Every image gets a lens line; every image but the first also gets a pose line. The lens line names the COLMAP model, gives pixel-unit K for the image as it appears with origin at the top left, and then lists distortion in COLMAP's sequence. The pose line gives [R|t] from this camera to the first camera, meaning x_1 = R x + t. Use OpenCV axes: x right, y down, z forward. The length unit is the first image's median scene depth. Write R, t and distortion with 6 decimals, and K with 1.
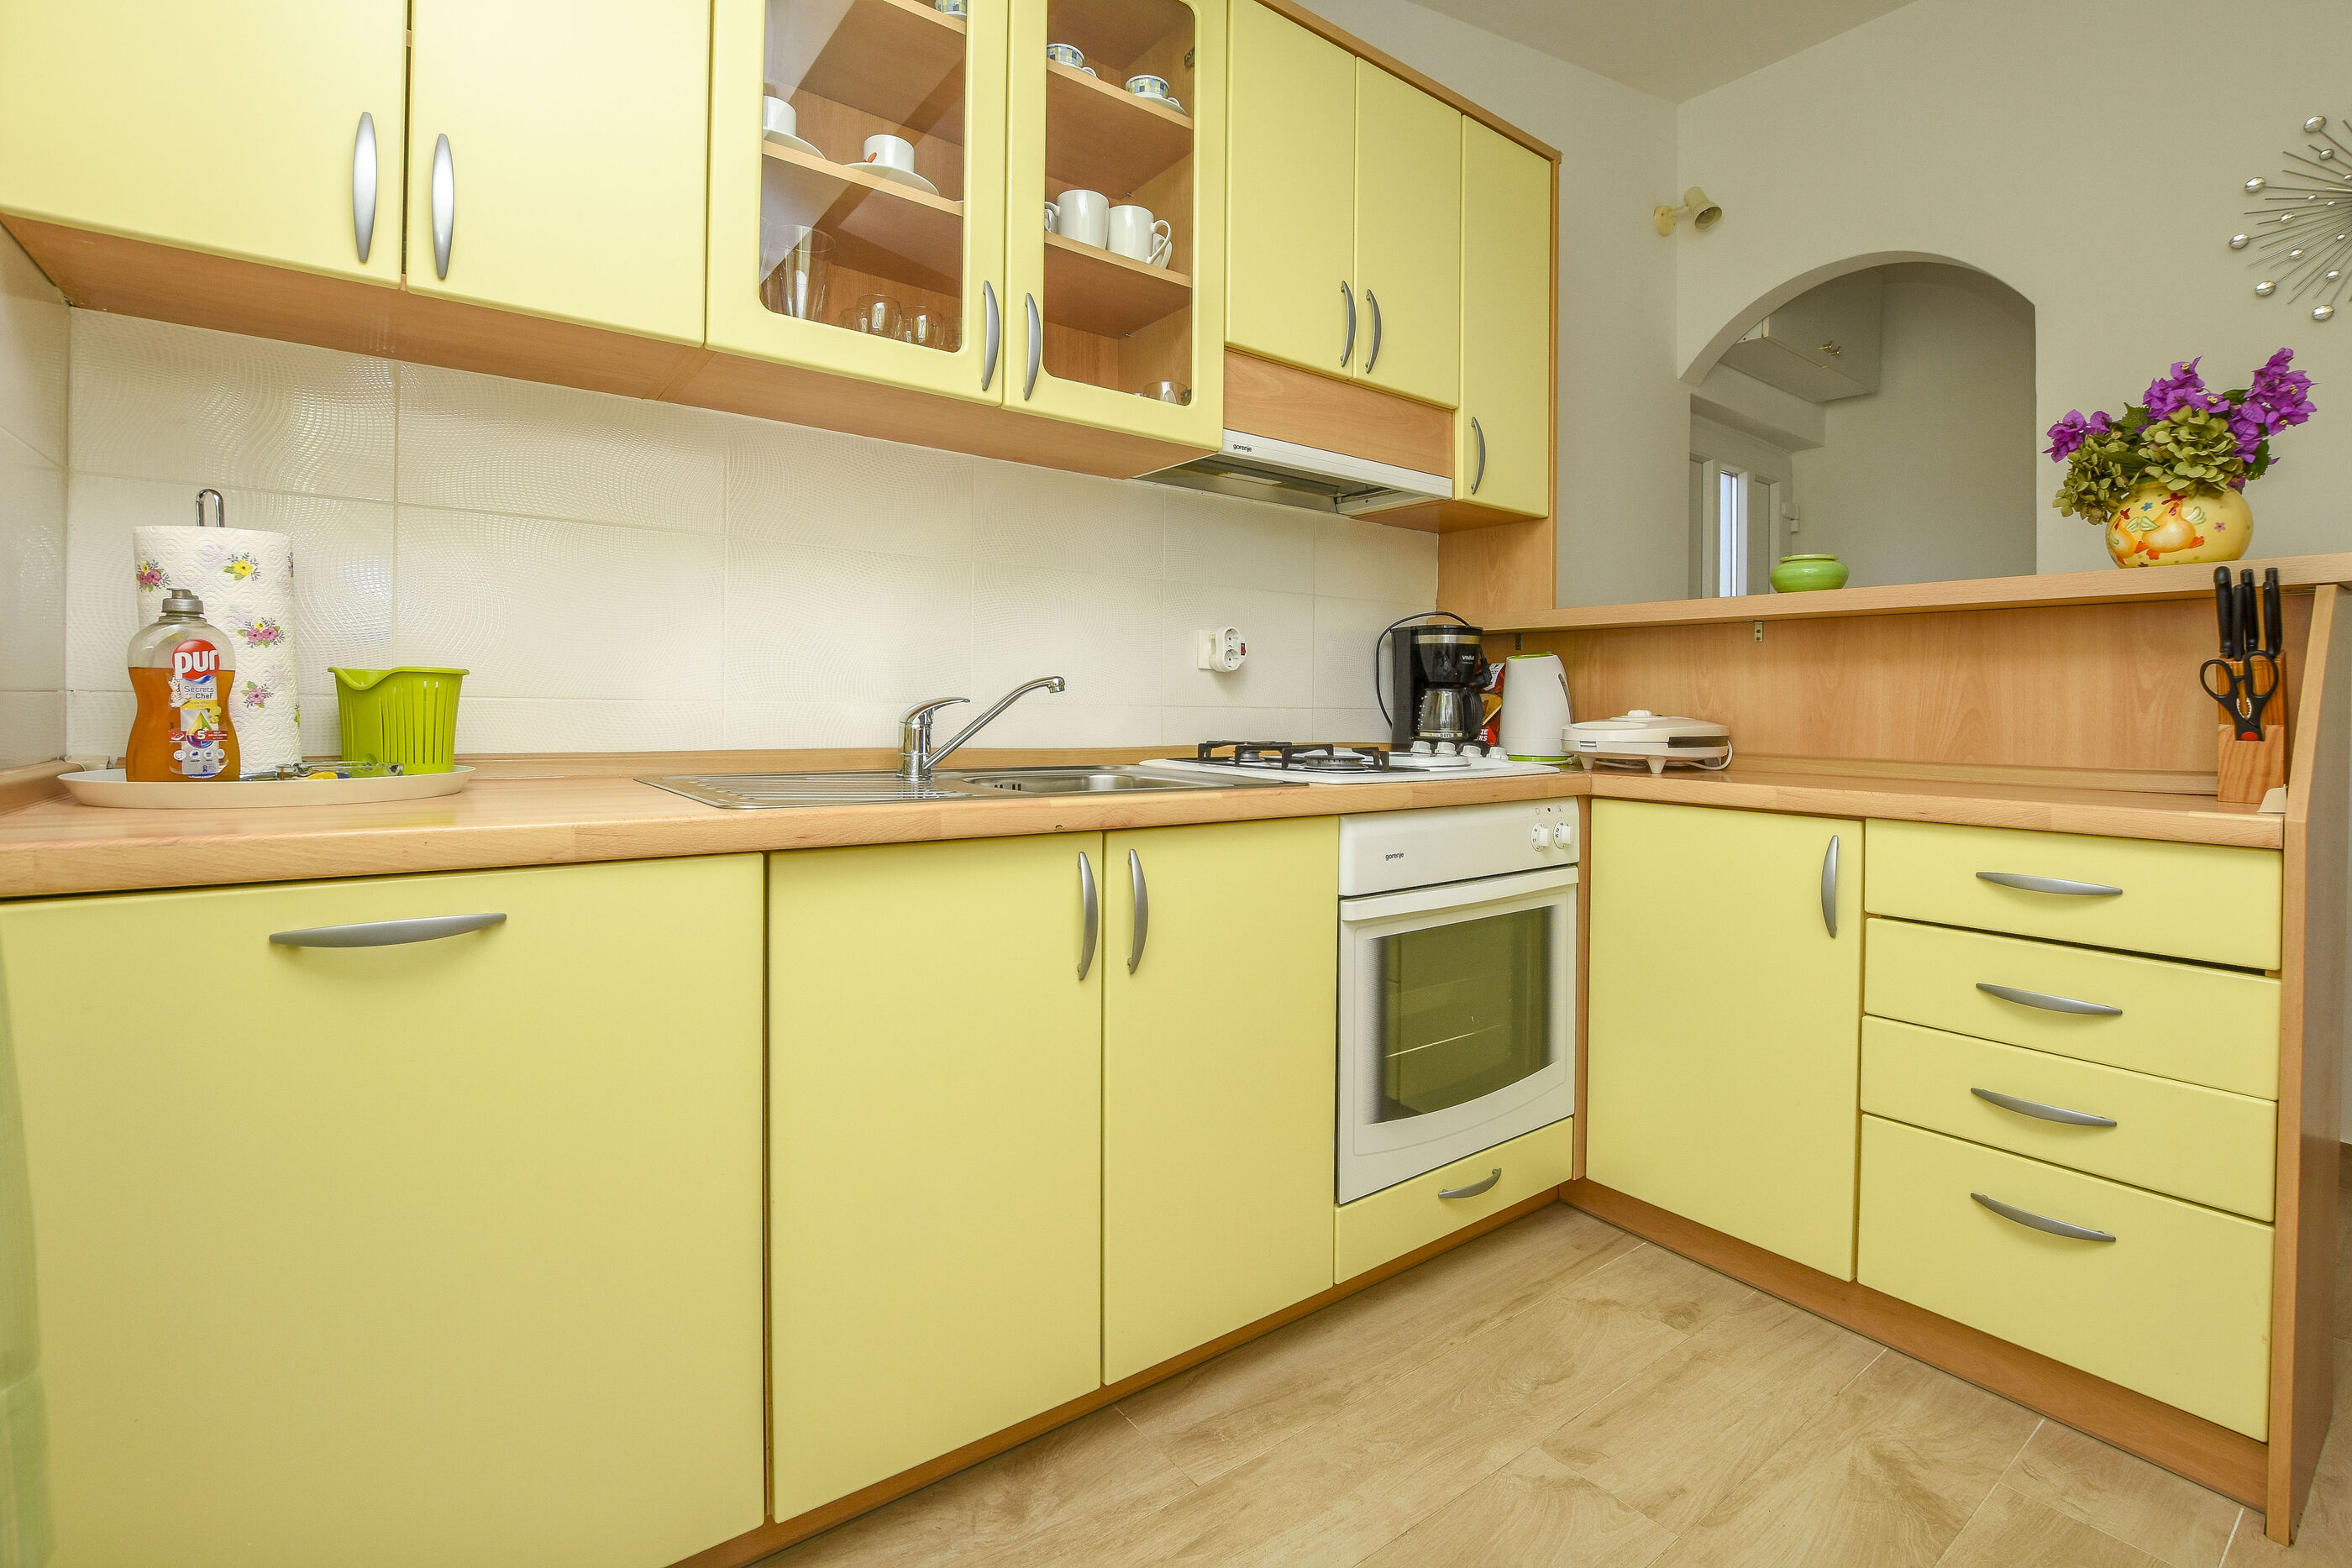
lens RADIAL K [[1072.1, 0, 1223.4], [0, 1072.1, 704.0], [0, 0, 1]] dist [-0.033029, 0.006132]
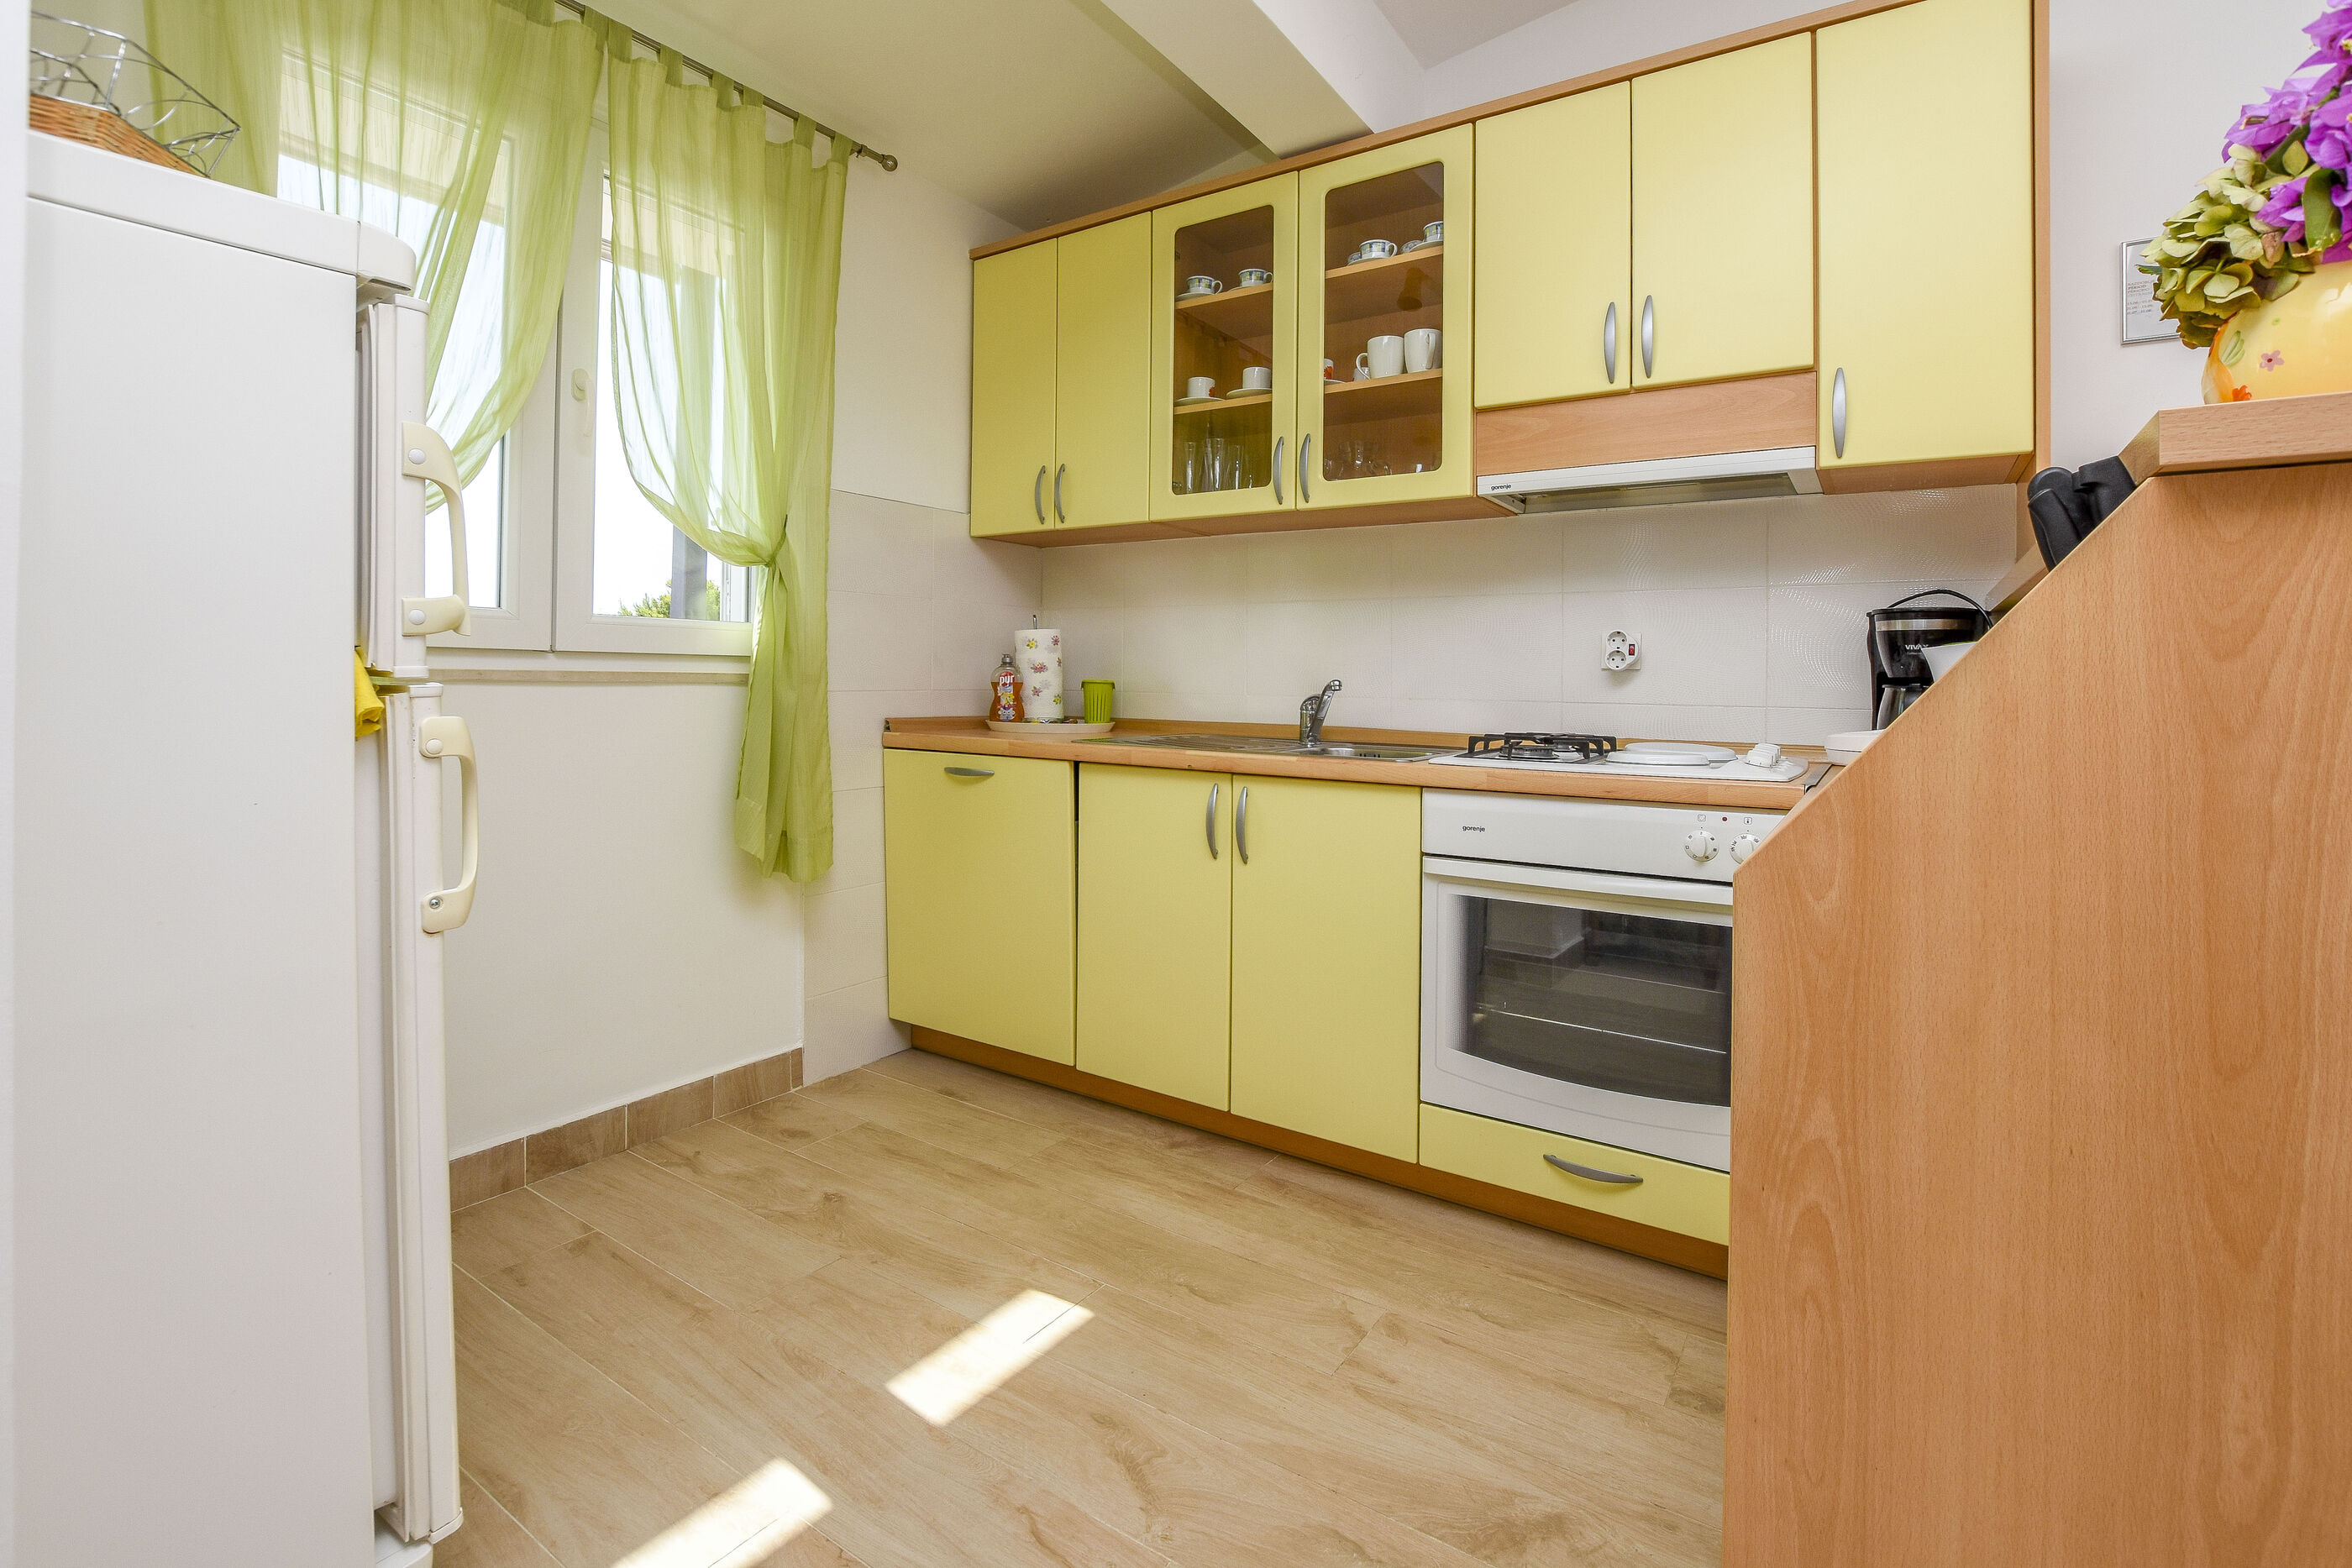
lens RADIAL K [[1072.1, 0, 1184.8], [0, 1072.1, 670.8], [0, 0, 1]] dist [-0.033029, 0.006132]
pose [[0.324368, -0.018868, -0.945743, 1.241290], [-0.010101, 0.999675, -0.023409, -0.001099], [0.945877, 0.017146, 0.324072, 0.332406]]
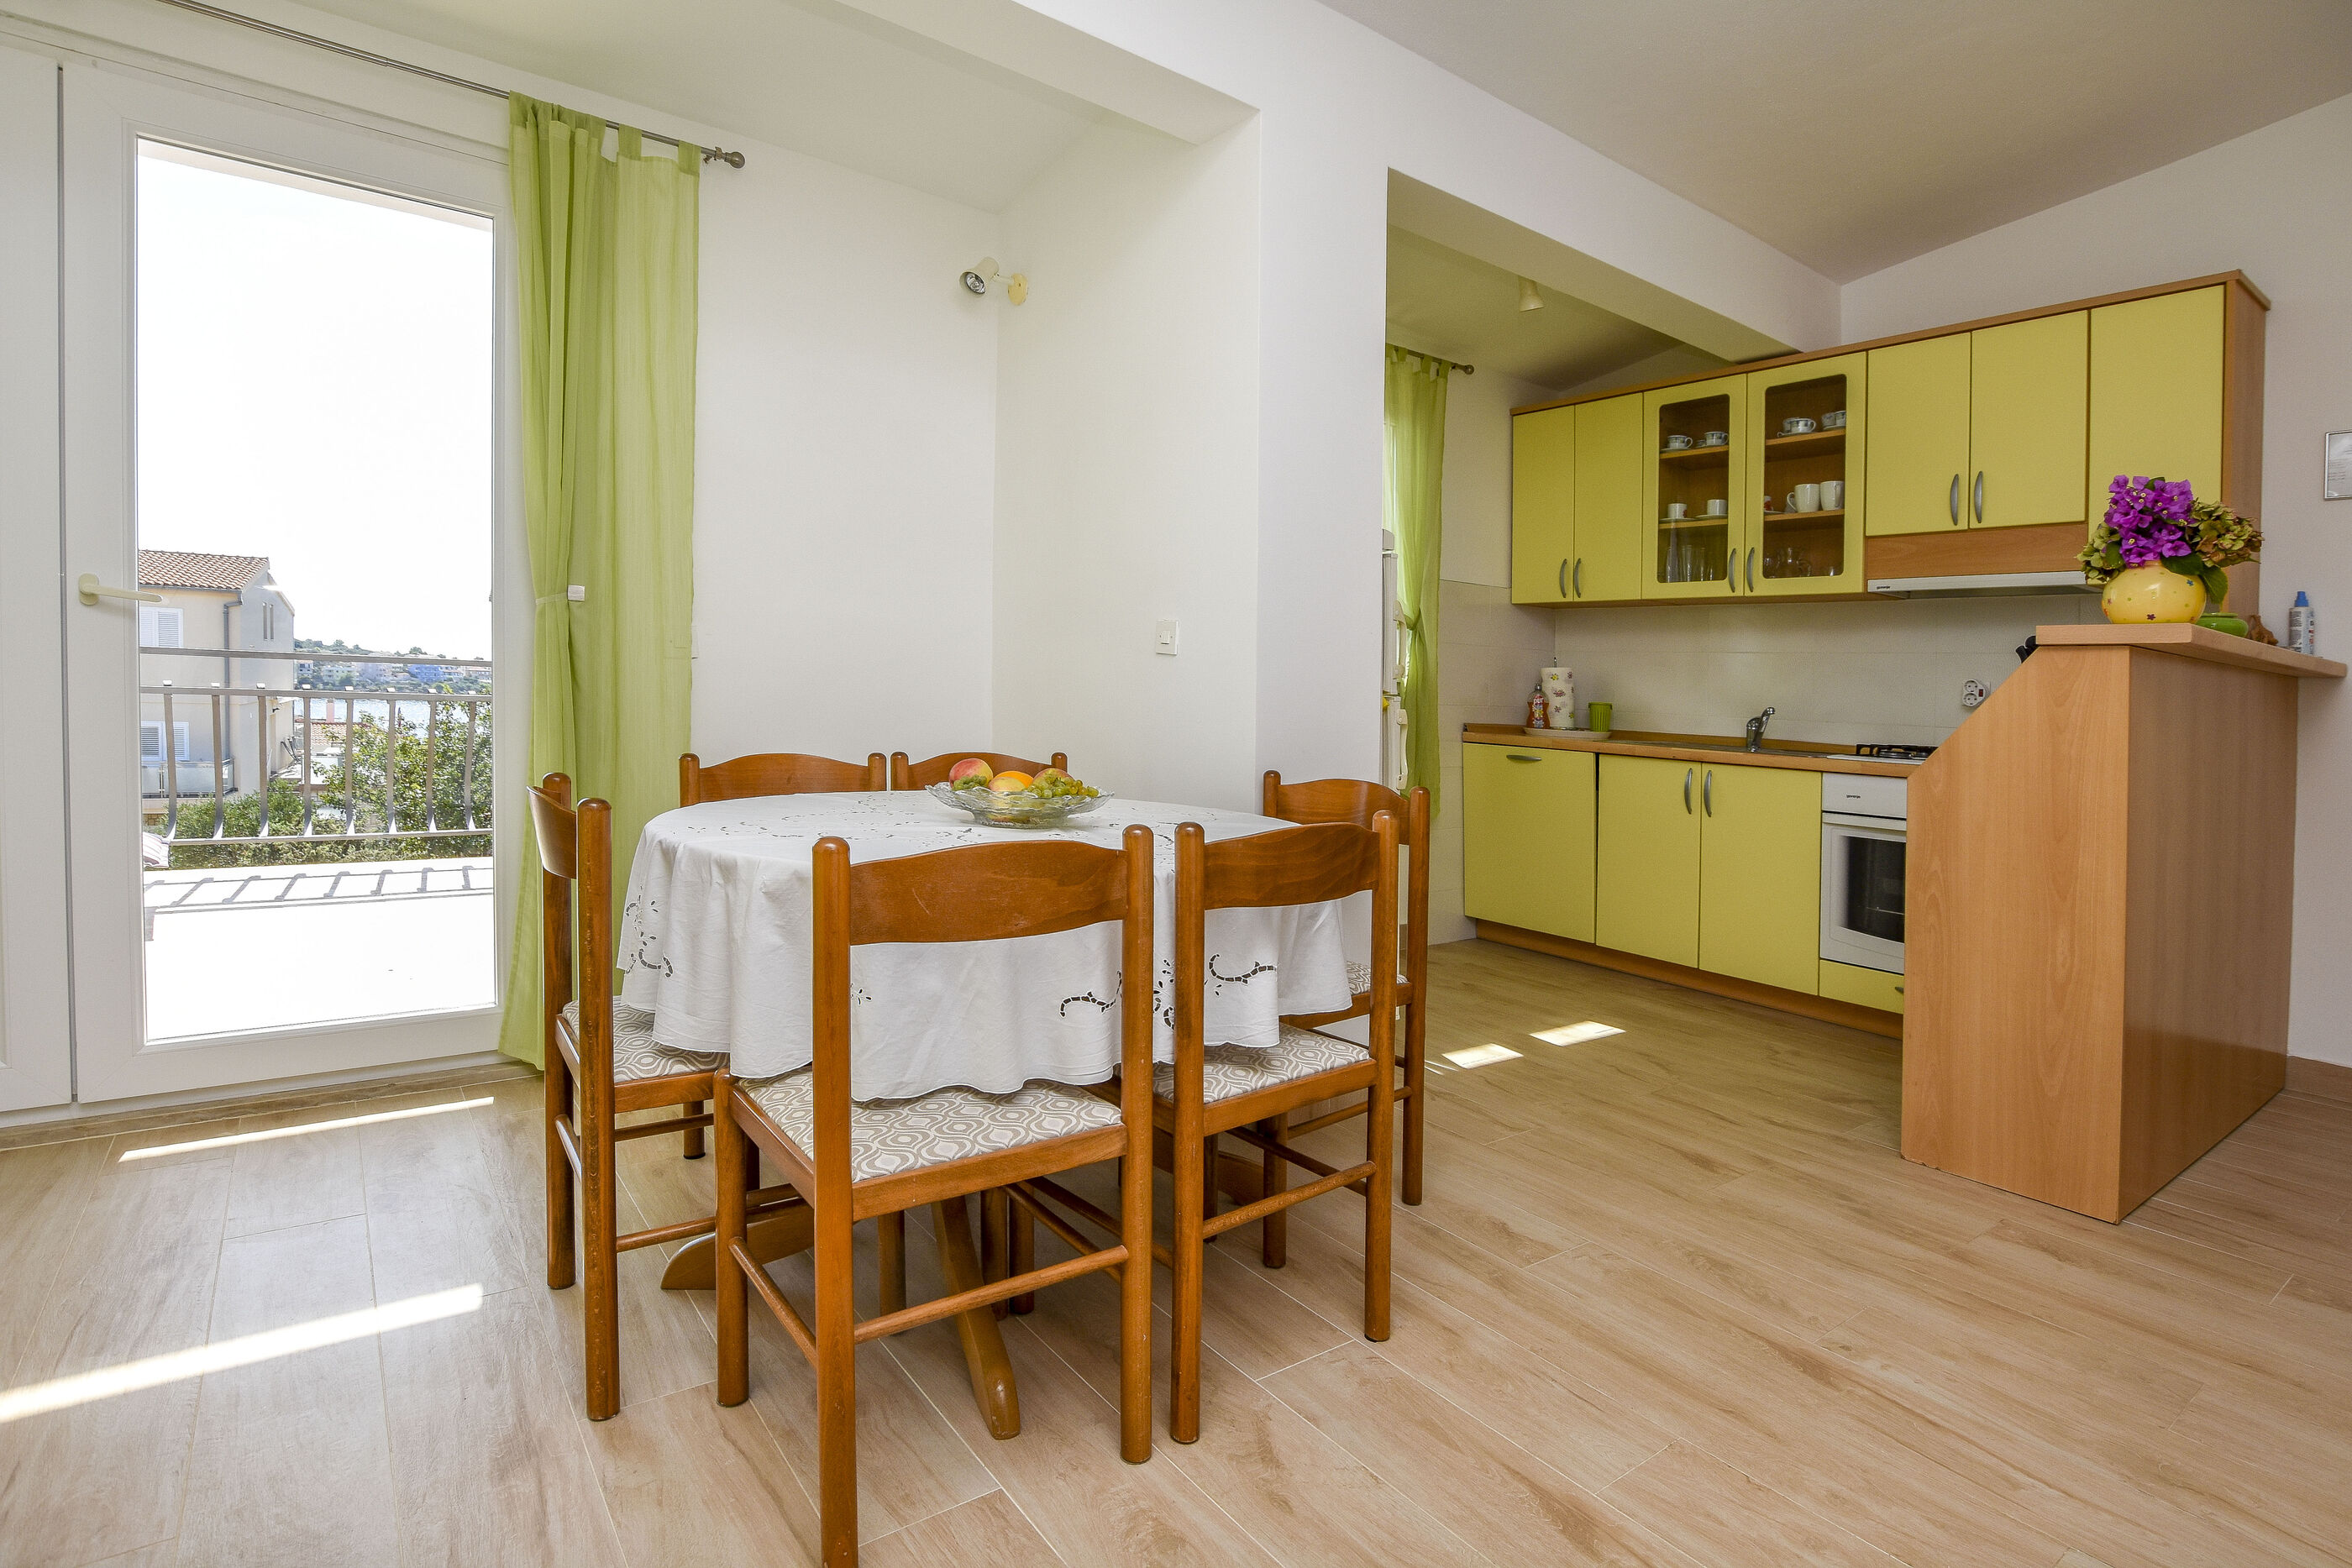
lens RADIAL K [[1215.1, 0, 1233.0], [0, 1215.1, 622.6], [0, 0, 1]] dist [-0.031230, 0.000932]
pose [[0.032960, -0.068195, -0.997127, 2.546030], [-0.043289, 0.996636, -0.069592, 0.026484], [0.998519, 0.045458, 0.029897, -0.264184]]
